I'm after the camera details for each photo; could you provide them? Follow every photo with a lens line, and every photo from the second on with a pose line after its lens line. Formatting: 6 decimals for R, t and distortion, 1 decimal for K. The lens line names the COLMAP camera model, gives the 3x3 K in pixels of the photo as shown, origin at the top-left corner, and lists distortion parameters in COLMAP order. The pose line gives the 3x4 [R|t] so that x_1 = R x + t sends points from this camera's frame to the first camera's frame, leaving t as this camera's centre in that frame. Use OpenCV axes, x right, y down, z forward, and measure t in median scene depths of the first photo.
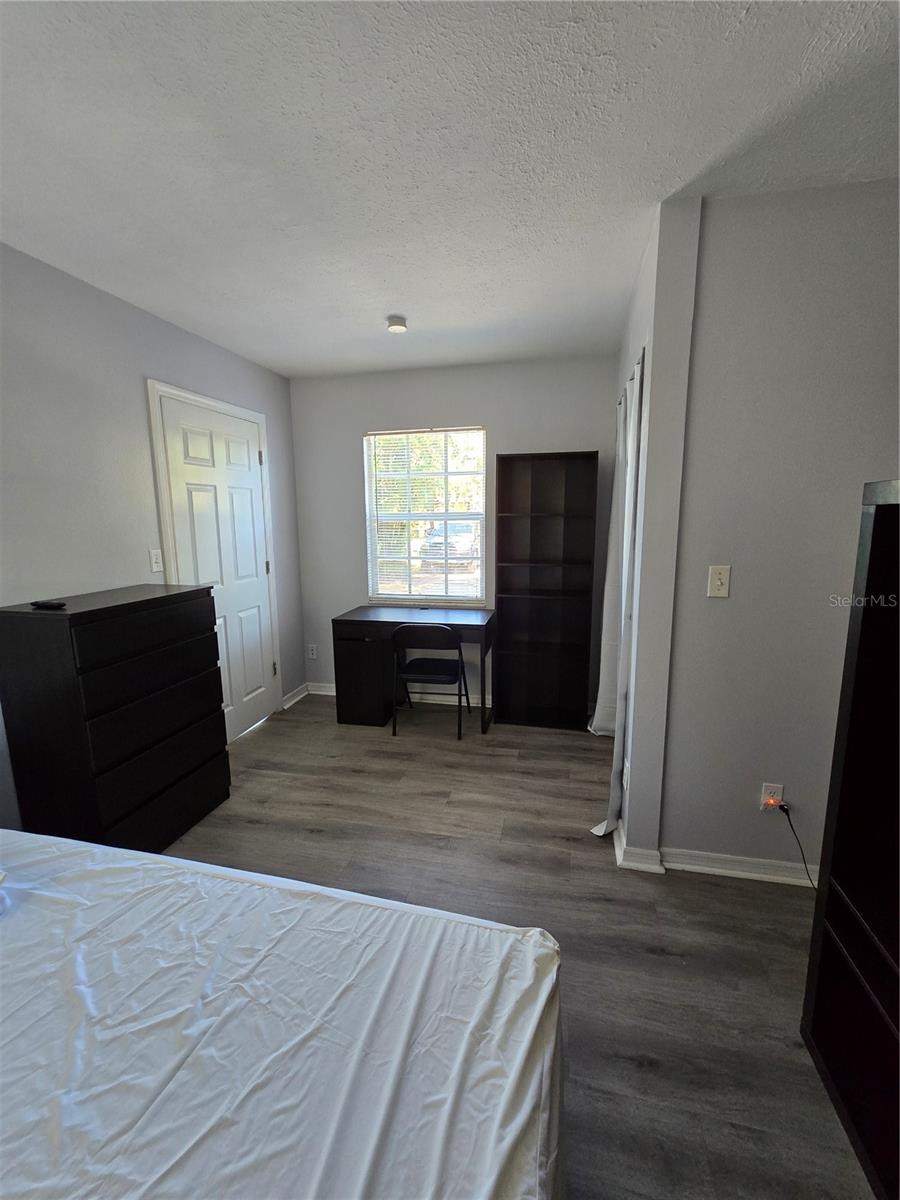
lens RADIAL K [[494.1, 0, 450.0], [0, 494.1, 600.0], [0, 0, 1]] dist [-0.000431, 0.000338]
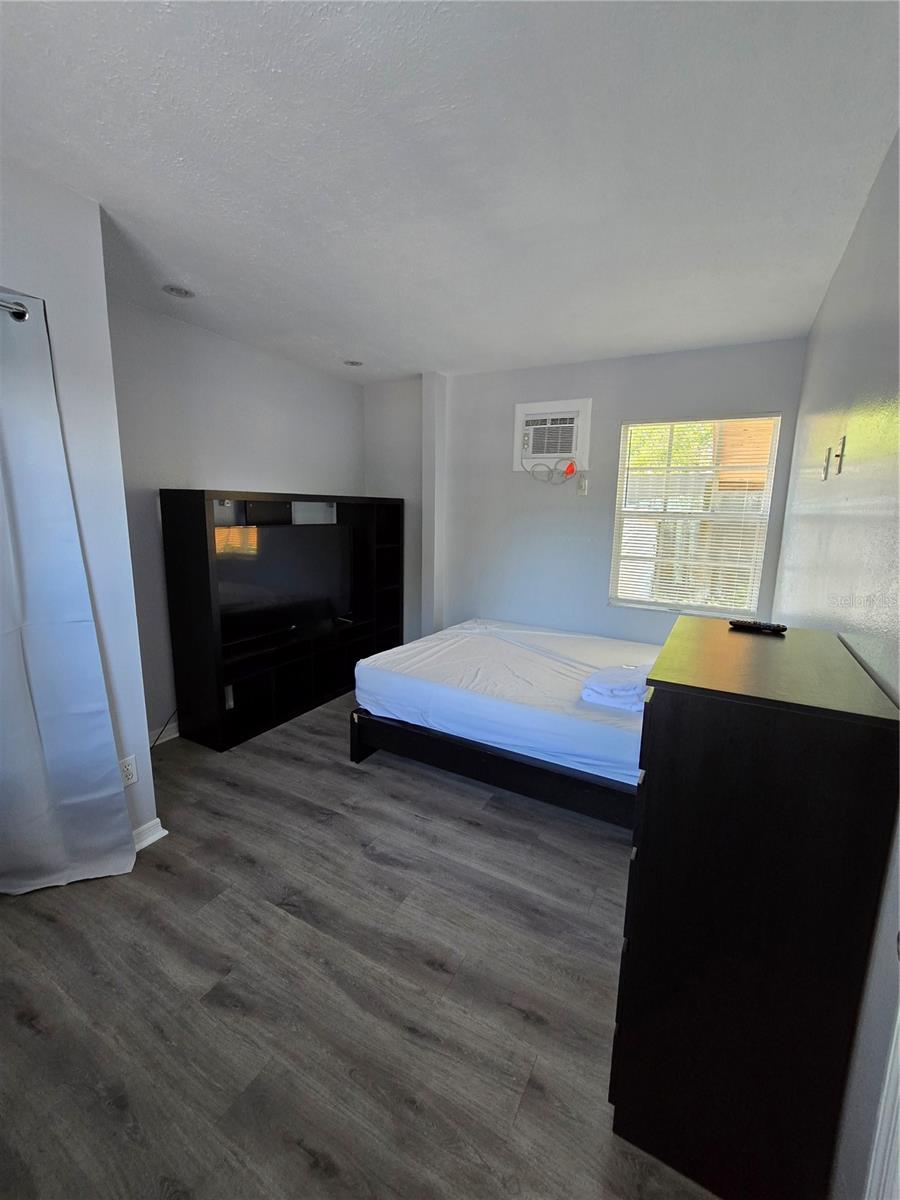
lens RADIAL K [[495.4, 0, 458.2], [0, 495.4, 598.5], [0, 0, 1]] dist [-0.000353, -0.000389]
pose [[-0.967356, -0.058501, 0.246578, -0.467394], [0.027250, 0.943338, 0.330714, -0.259302], [-0.251953, 0.326637, -0.910949, 1.540805]]
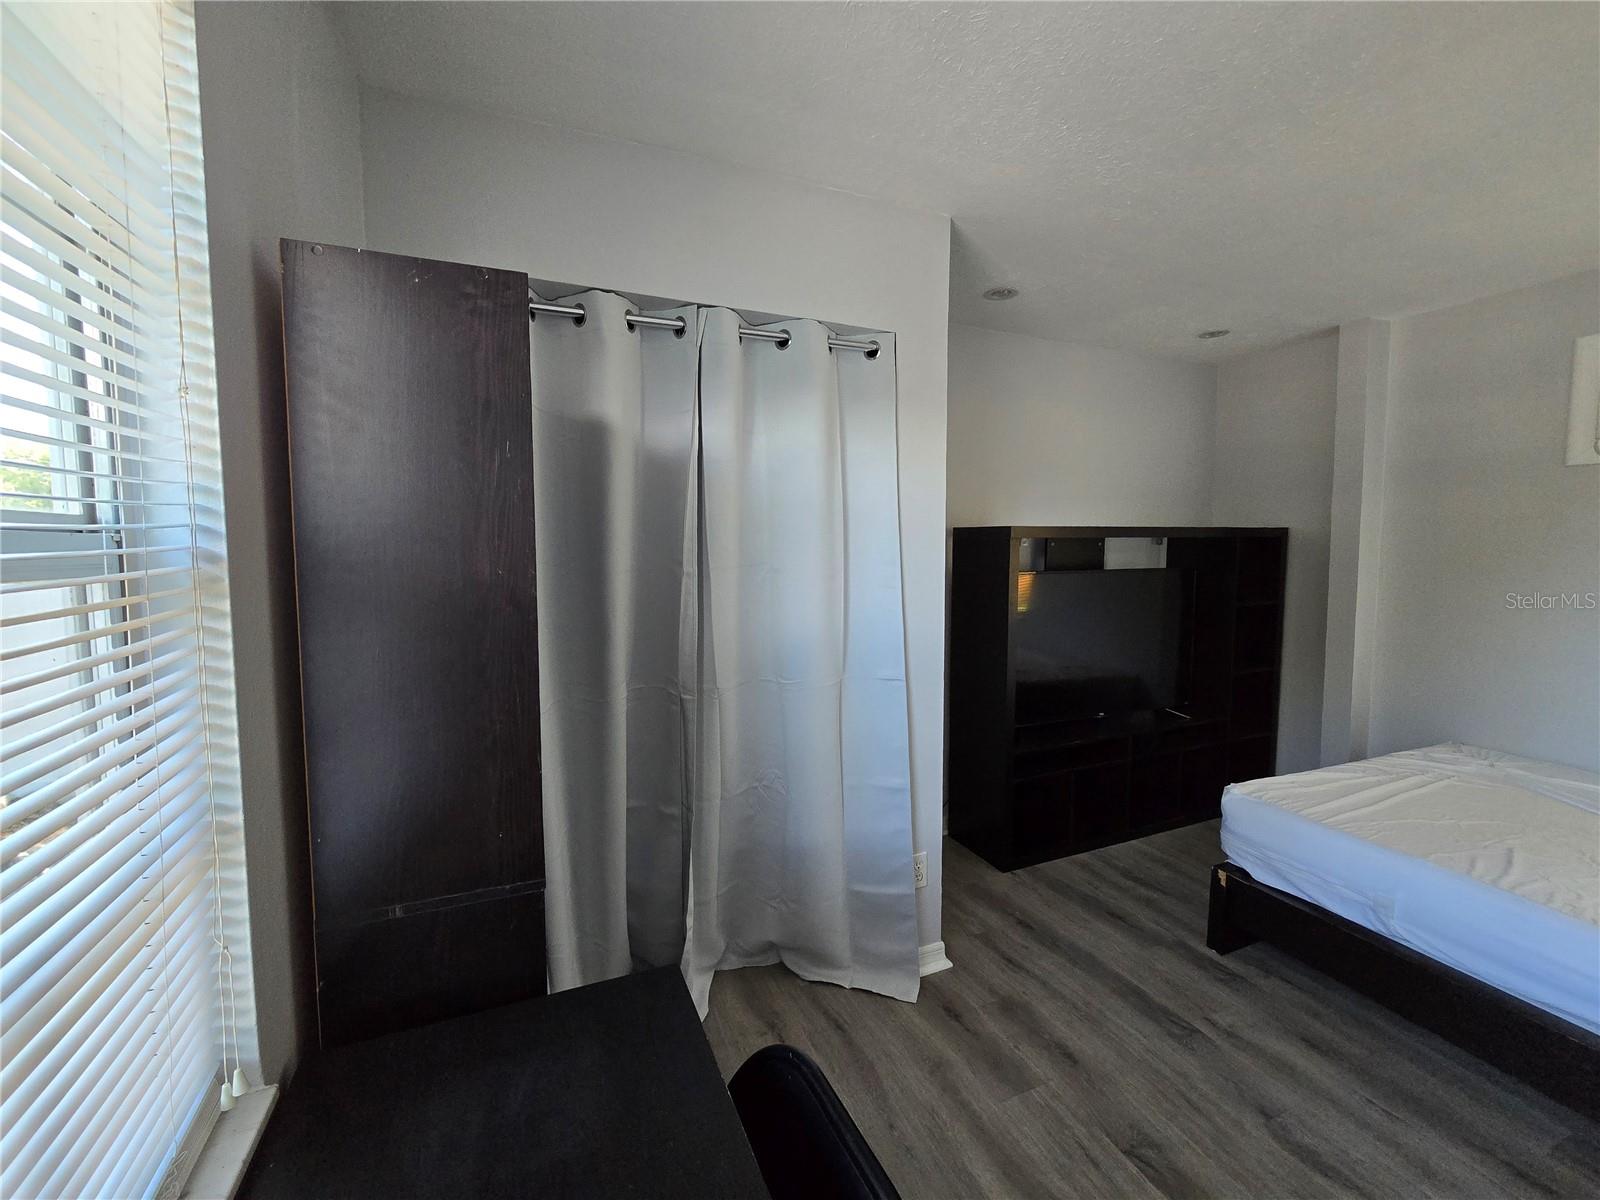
lens RADIAL K [[660.5, 0, 795.7], [0, 660.5, 589.3], [0, 0, 1]] dist [-0.000353, -0.000389]
pose [[-0.597893, -0.045902, 0.800261, -0.331708], [0.139163, 0.977254, 0.160026, -0.268725], [-0.789403, 0.207045, -0.577905, 1.596791]]
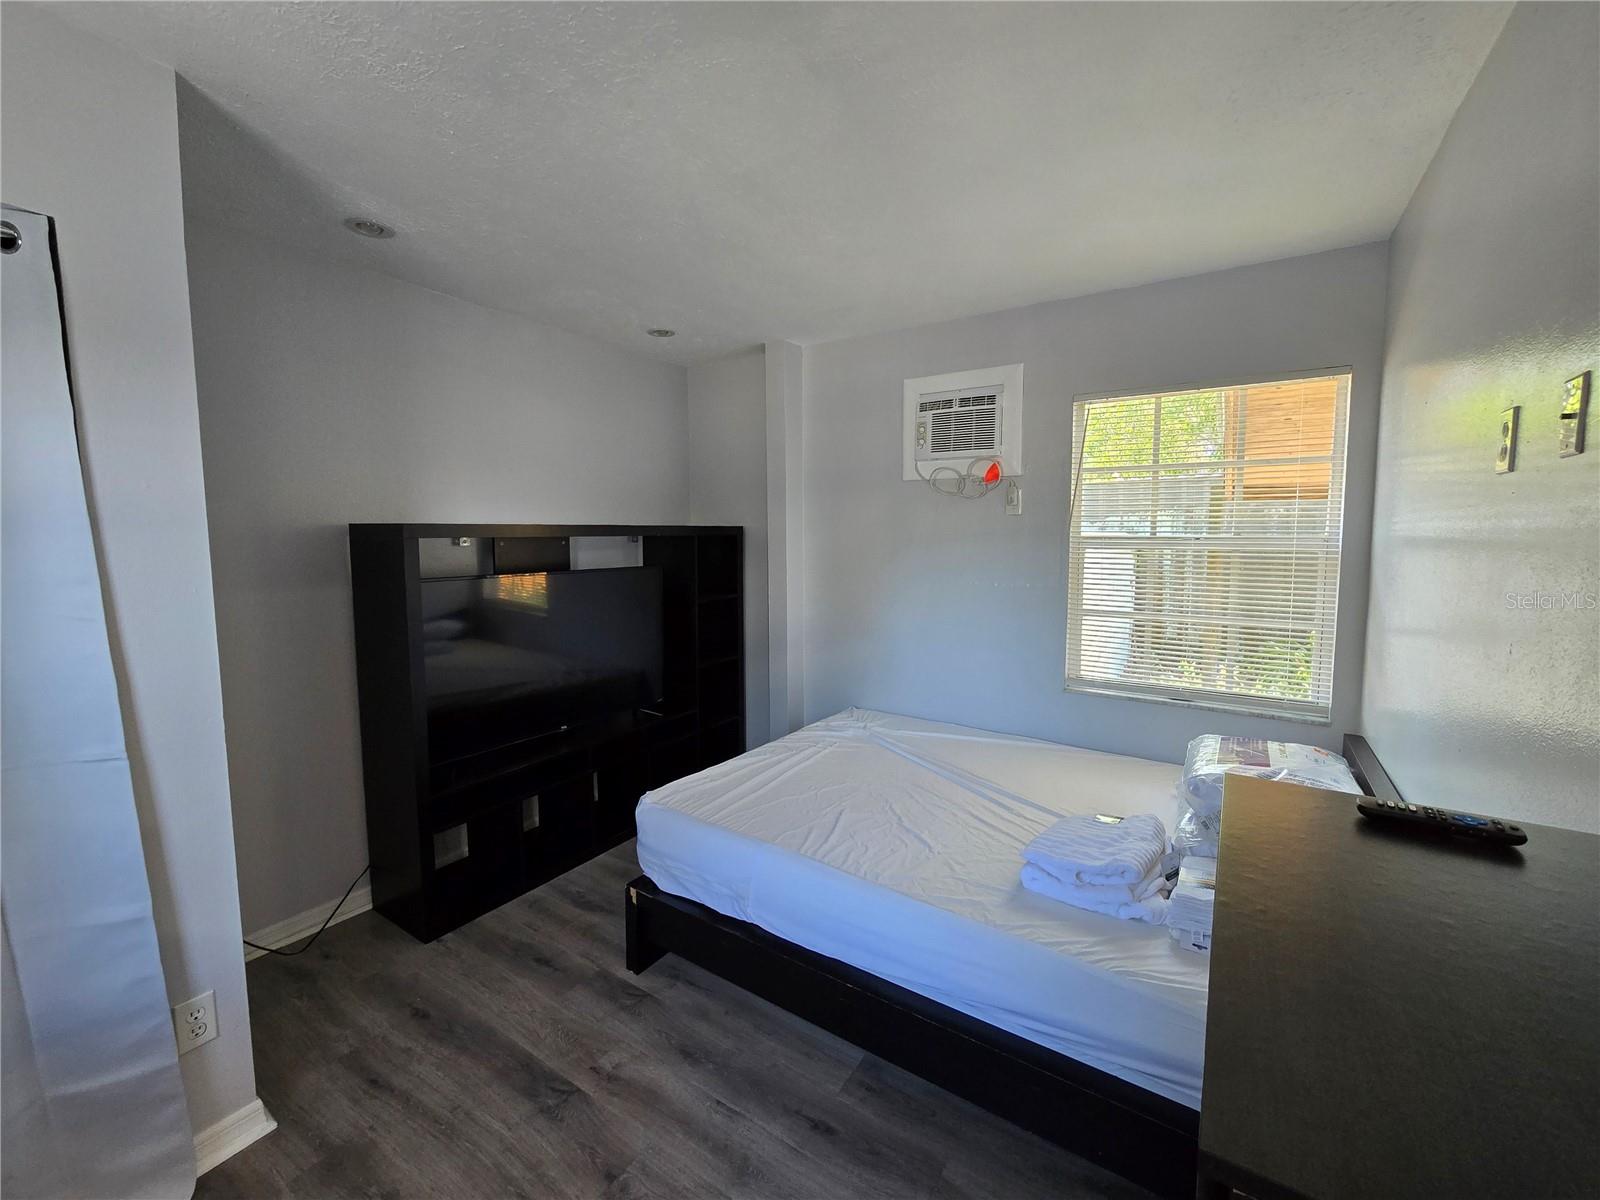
lens RADIAL K [[658.8, 0, 798.8], [0, 658.8, 592.4], [0, 0, 1]] dist [-0.000431, 0.000338]
pose [[-0.941121, -0.018086, 0.337586, -0.483994], [0.066325, 0.969285, 0.236828, -0.225254], [-0.331500, 0.245275, -0.911015, 1.267752]]
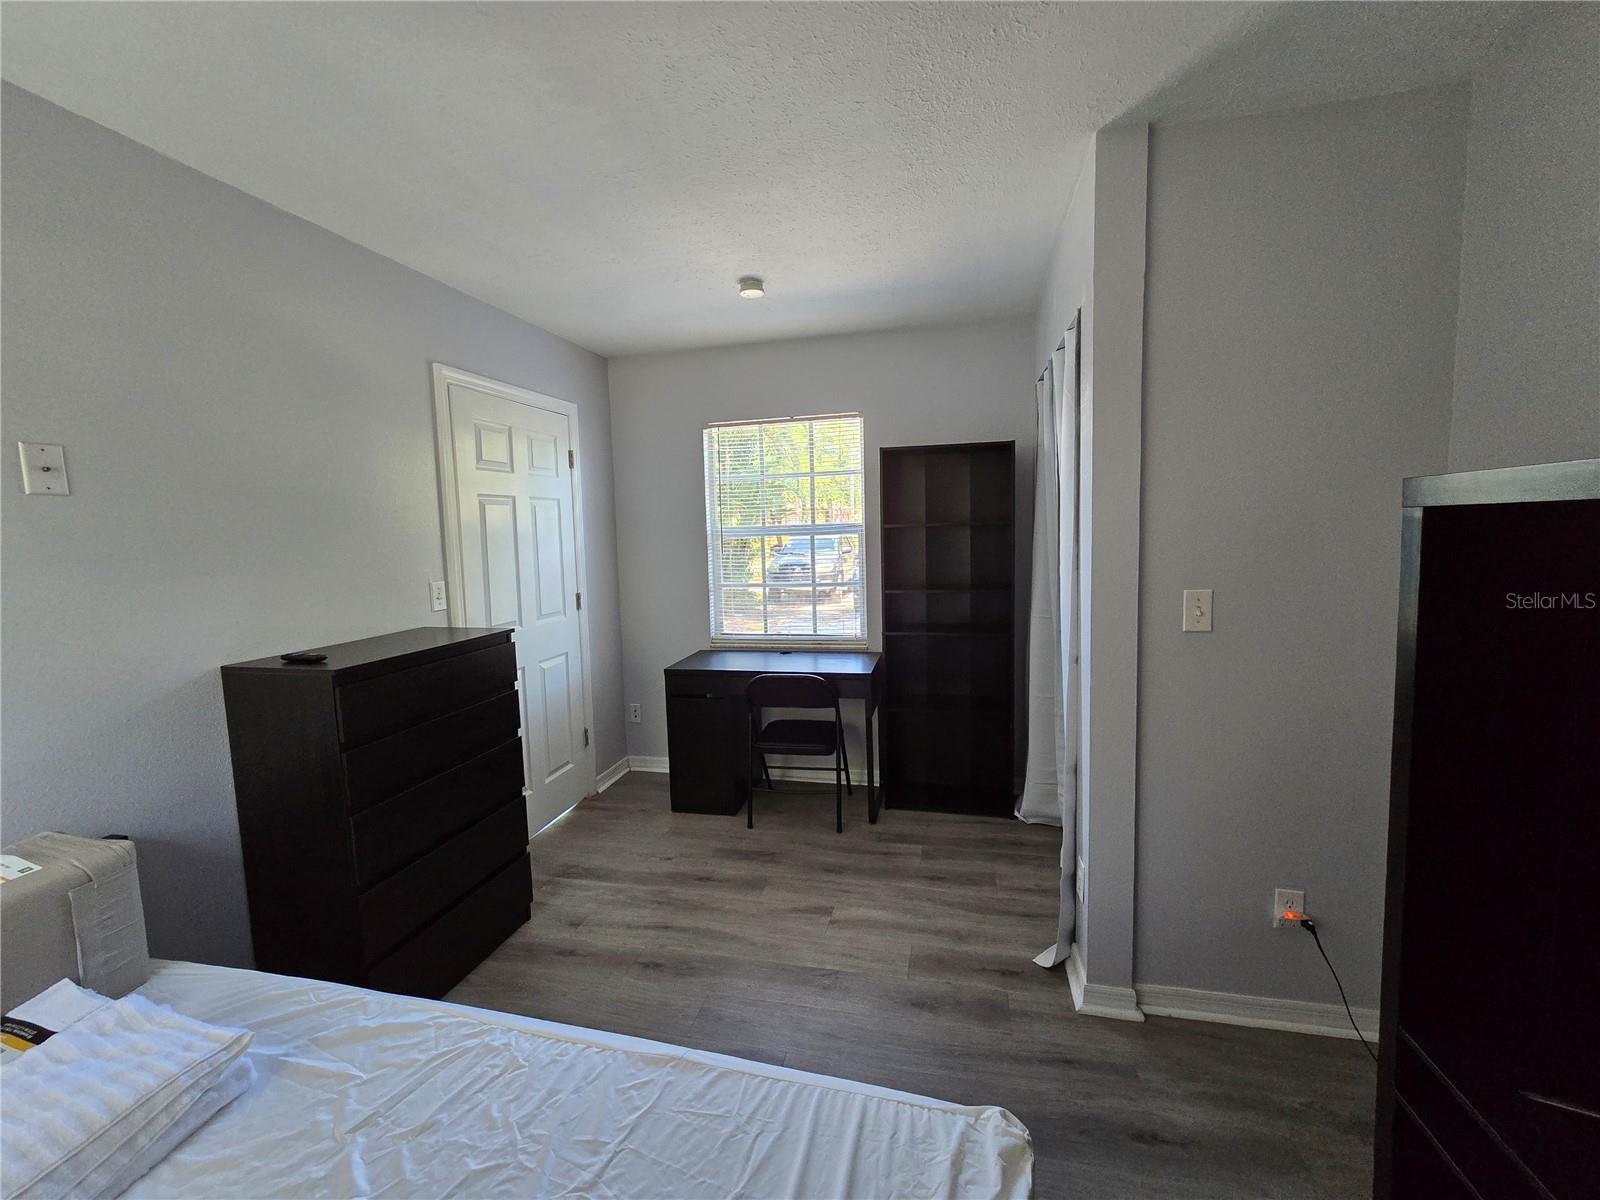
lens RADIAL K [[660.5, 0, 795.7], [0, 660.5, 589.3], [0, 0, 1]] dist [-0.000353, -0.000389]
pose [[0.999740, -0.019087, -0.012467, -0.040077], [0.018098, 0.997010, -0.075128, -0.004743], [0.013864, 0.074883, 0.997096, -0.001731]]
